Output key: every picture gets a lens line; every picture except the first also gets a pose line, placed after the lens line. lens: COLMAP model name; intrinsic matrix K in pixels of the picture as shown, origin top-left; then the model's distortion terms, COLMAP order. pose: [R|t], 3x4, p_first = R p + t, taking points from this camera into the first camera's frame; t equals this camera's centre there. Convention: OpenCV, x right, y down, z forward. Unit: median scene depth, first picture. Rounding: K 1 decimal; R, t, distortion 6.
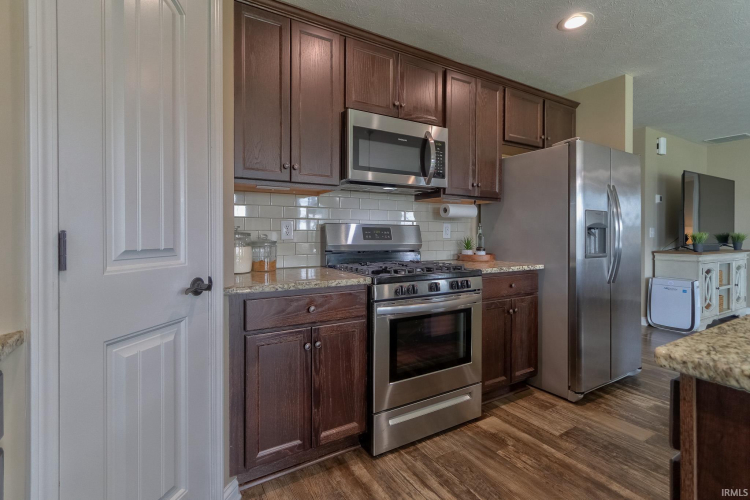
lens RADIAL K [[347.0, 0, 391.8], [0, 347.0, 237.3], [0, 0, 1]] dist [0.011673, -0.000165]
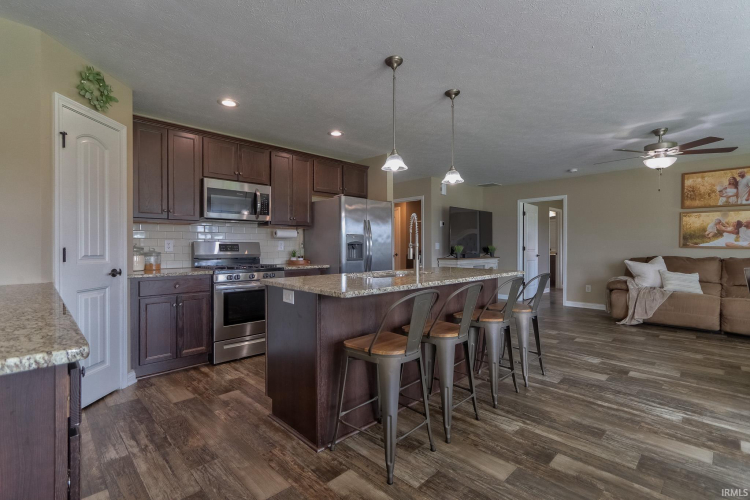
lens RADIAL K [[347.0, 0, 372.0], [0, 347.0, 247.9], [0, 0, 1]] dist [0.011673, -0.000165]
pose [[0.984793, -0.004341, 0.173677, 0.406447], [0.005566, 0.999963, -0.006565, 0.006694], [-0.173642, 0.007432, 0.984781, -0.894928]]
